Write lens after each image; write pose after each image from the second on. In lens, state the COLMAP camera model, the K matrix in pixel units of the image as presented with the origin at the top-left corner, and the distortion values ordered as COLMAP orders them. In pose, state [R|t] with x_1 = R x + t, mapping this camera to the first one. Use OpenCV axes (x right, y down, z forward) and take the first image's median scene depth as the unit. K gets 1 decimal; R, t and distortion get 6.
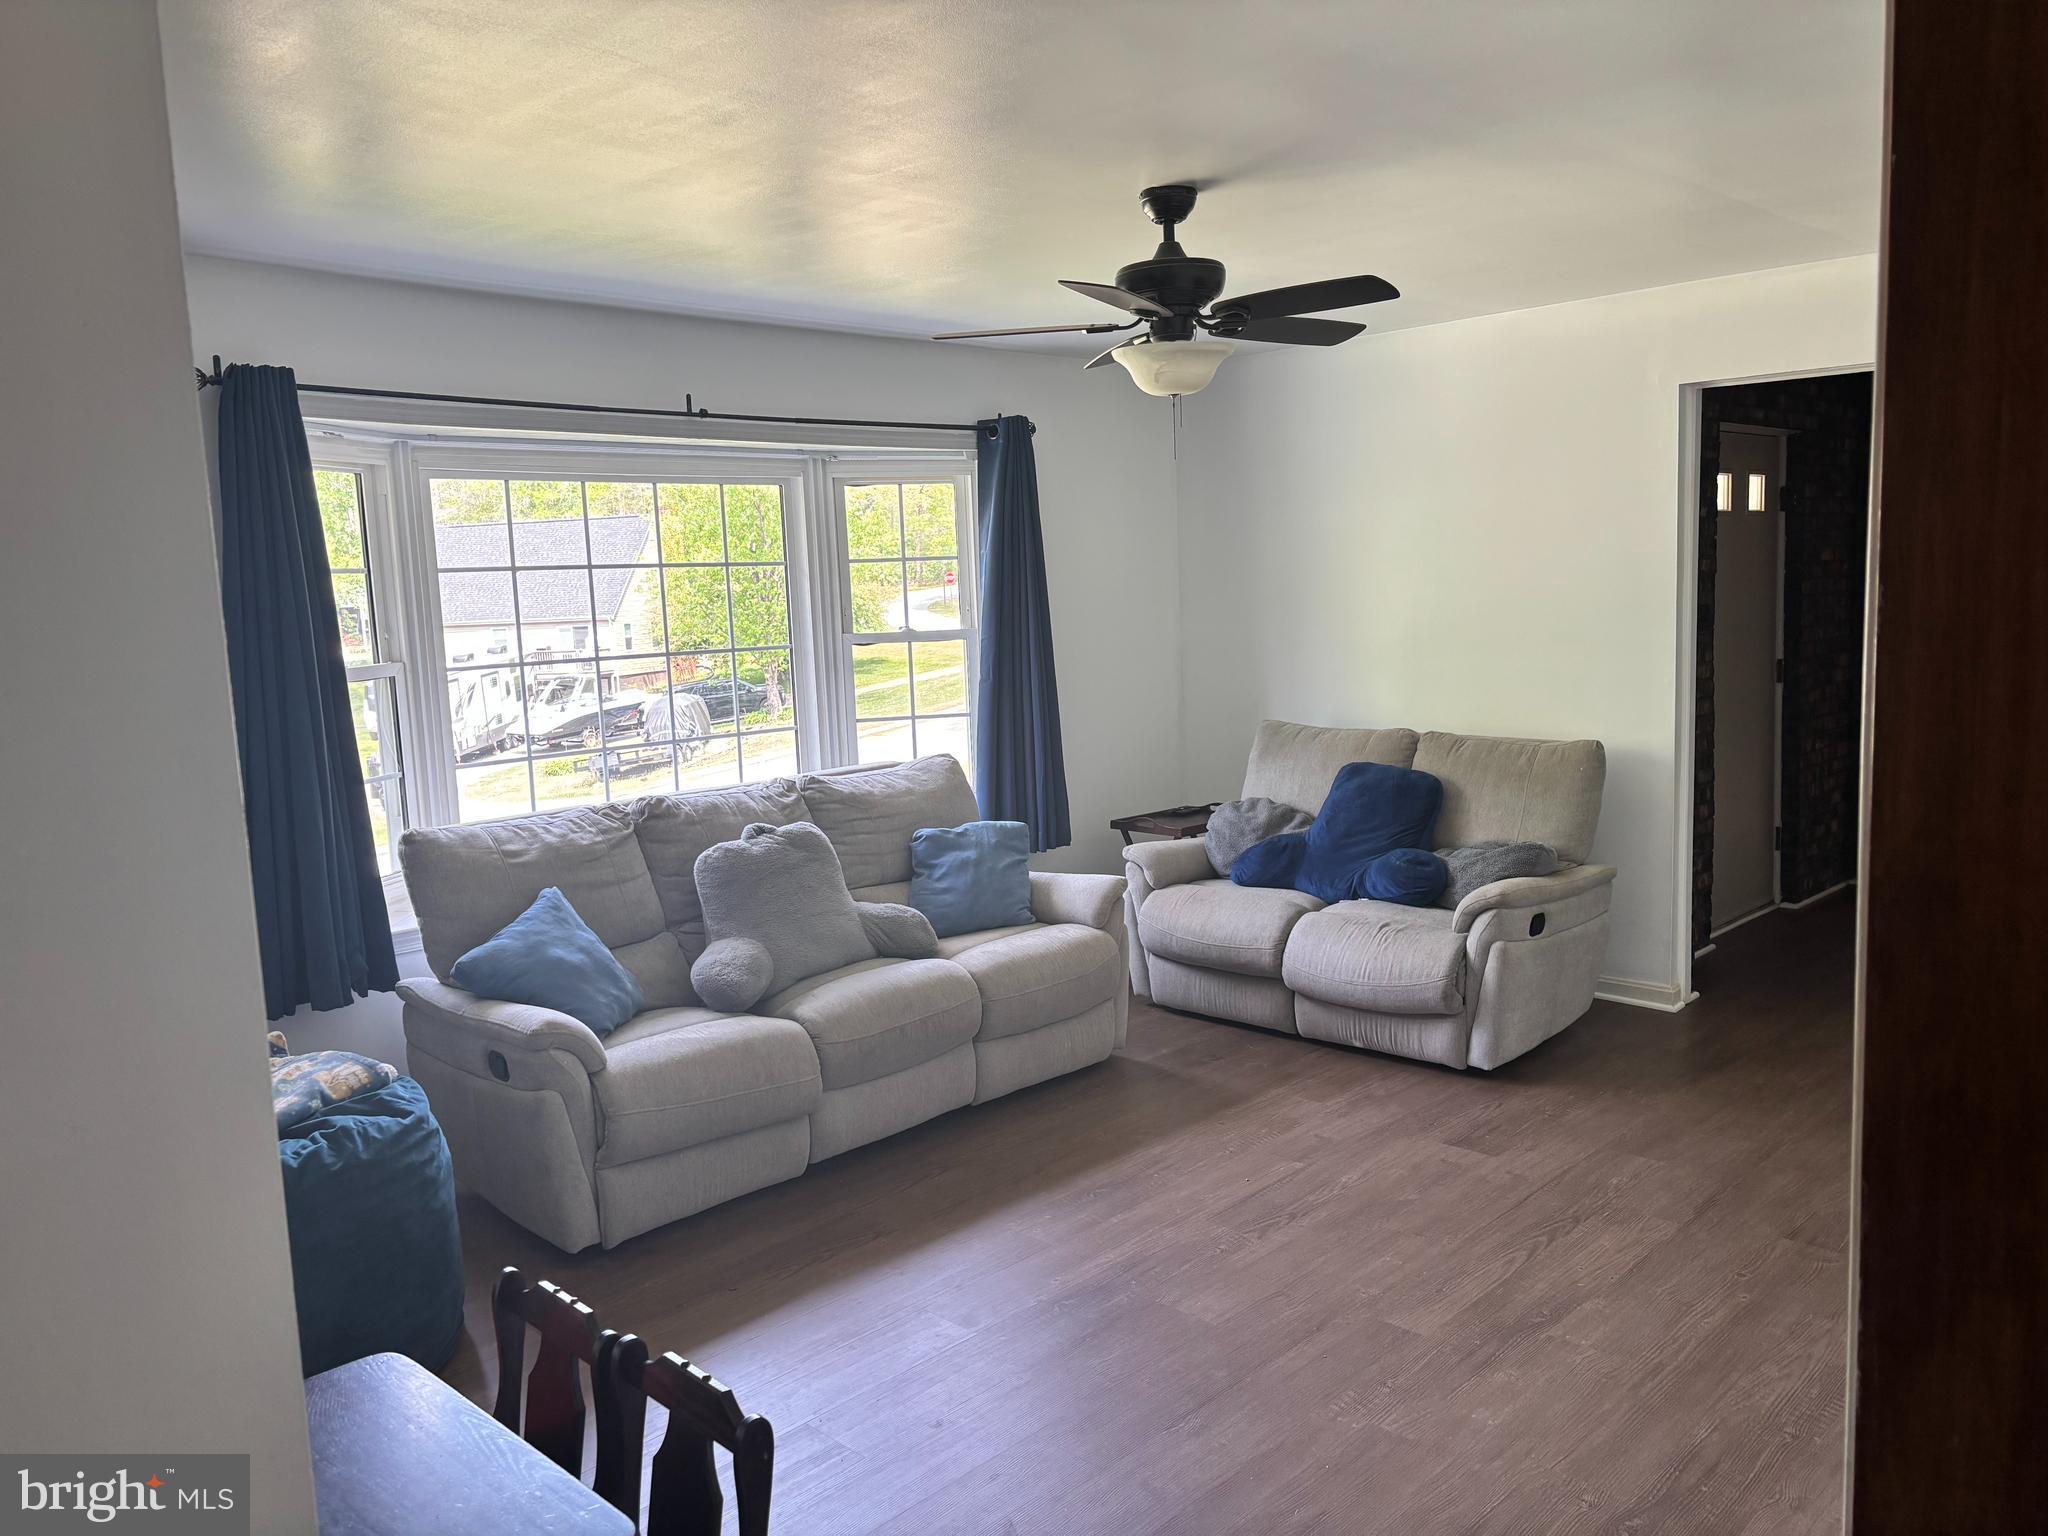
lens RADIAL K [[1527.9, 0, 1021.7], [0, 1527.9, 778.4], [0, 0, 1]] dist [0.031533, -0.025990]
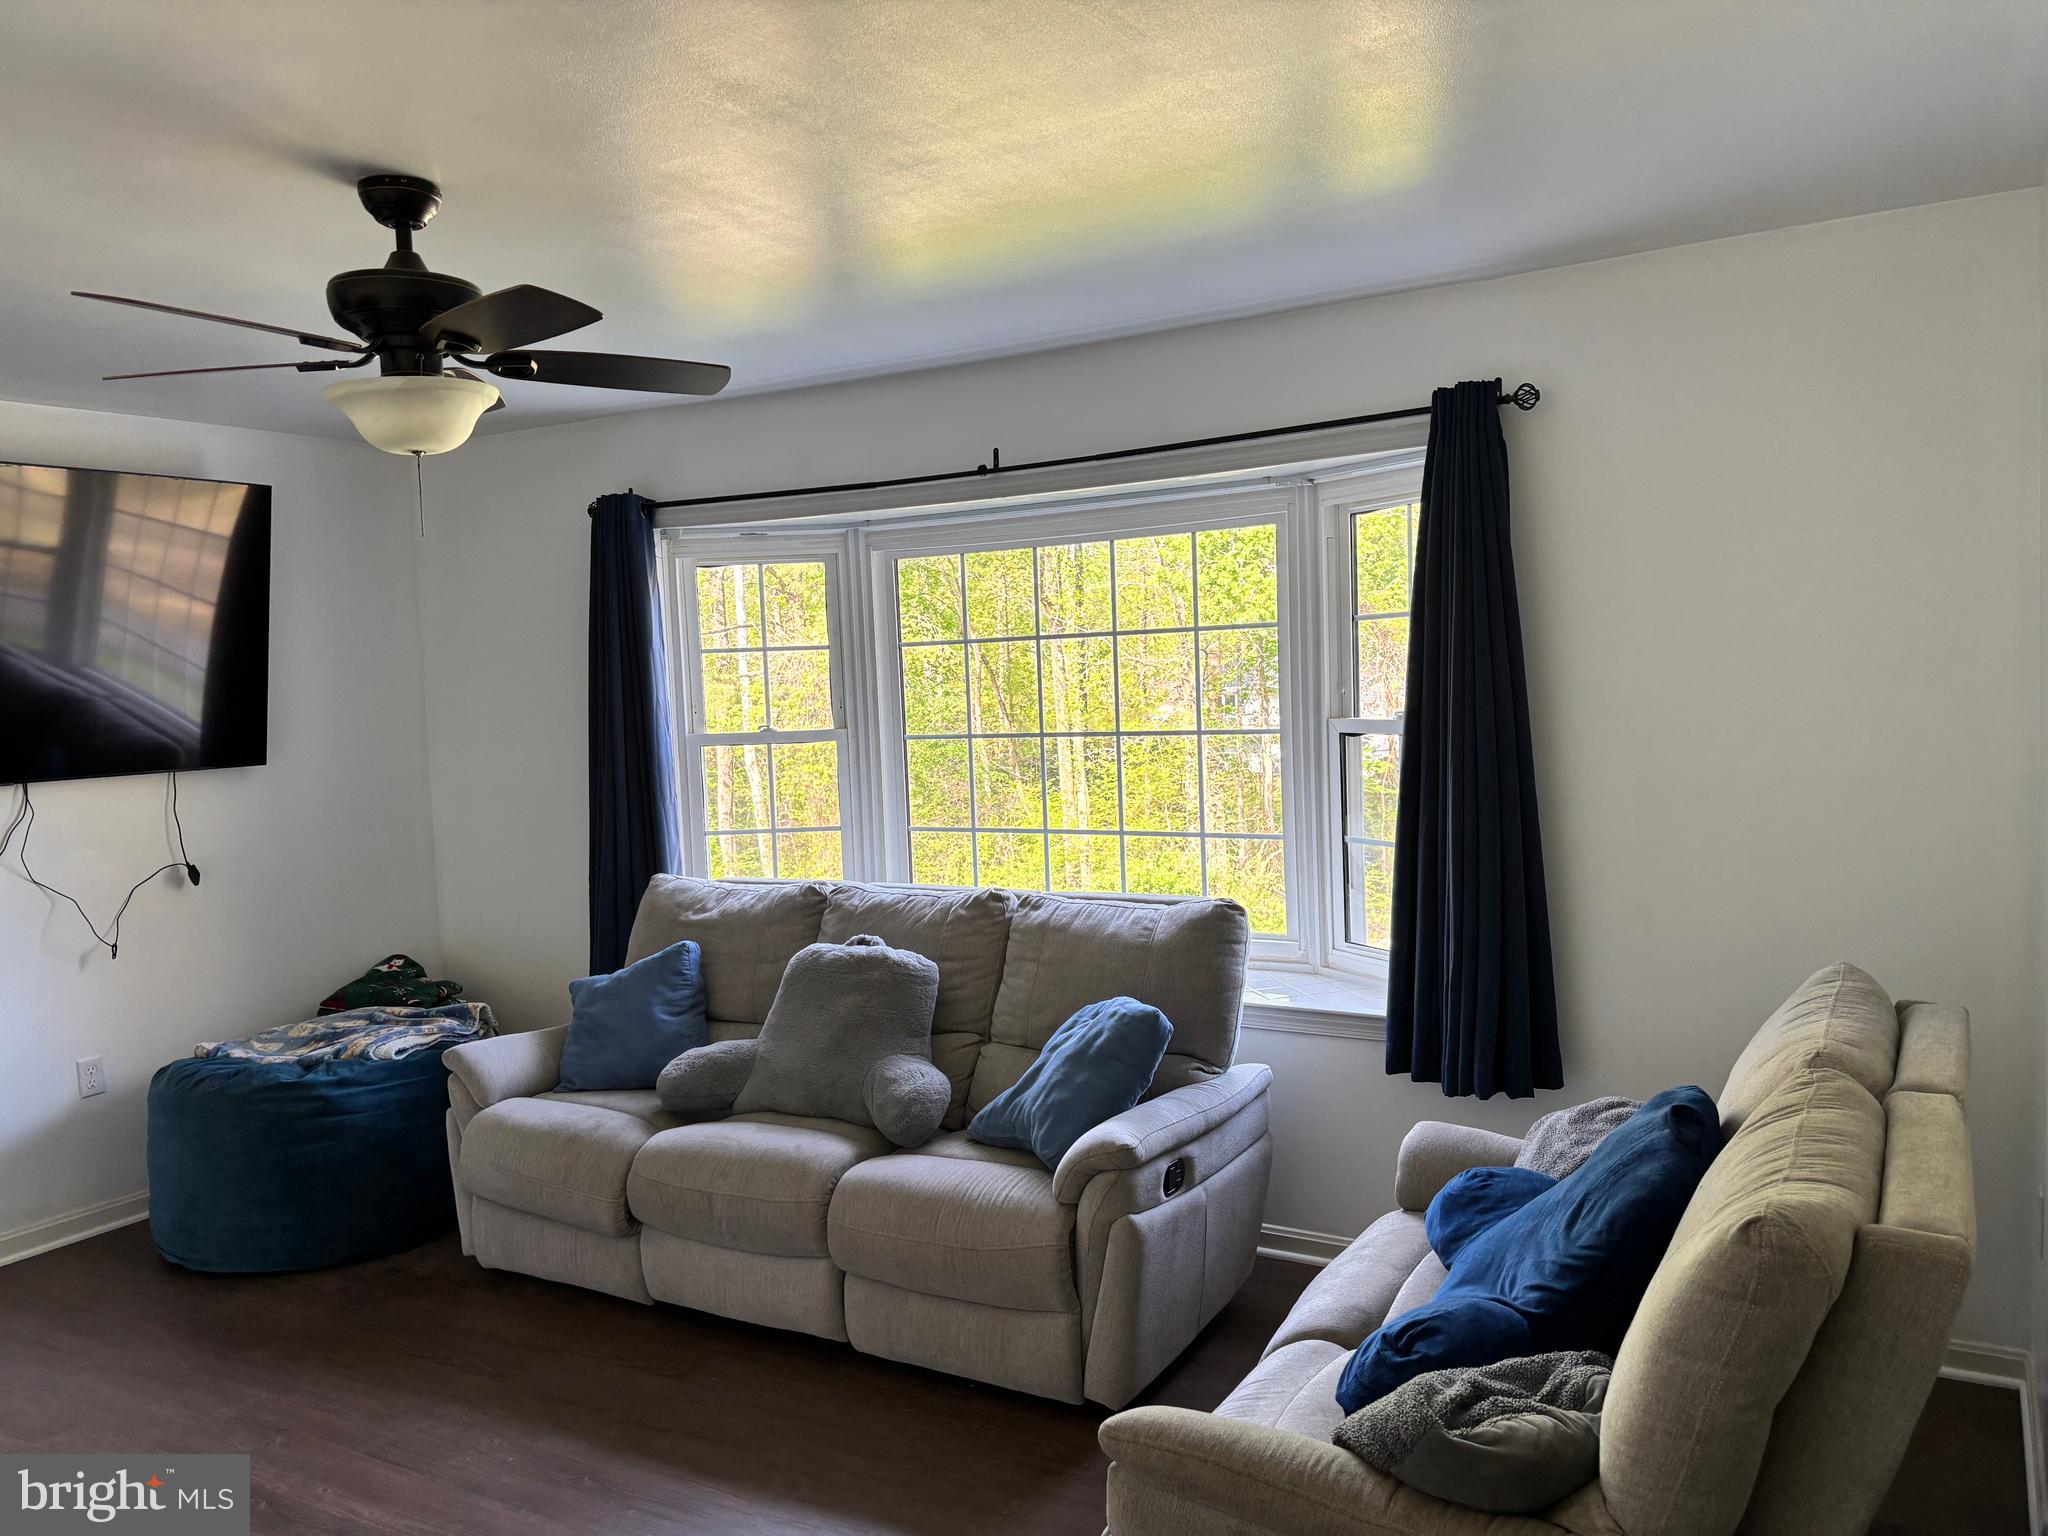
lens RADIAL K [[1541.2, 0, 1028.3], [0, 1541.2, 770.0], [0, 0, 1]] dist [0.143597, -0.261728]
pose [[0.246010, 0.090884, -0.964997, 0.794190], [-0.094252, 0.993119, 0.069505, -0.152214], [0.964674, 0.073854, 0.252883, 0.947154]]
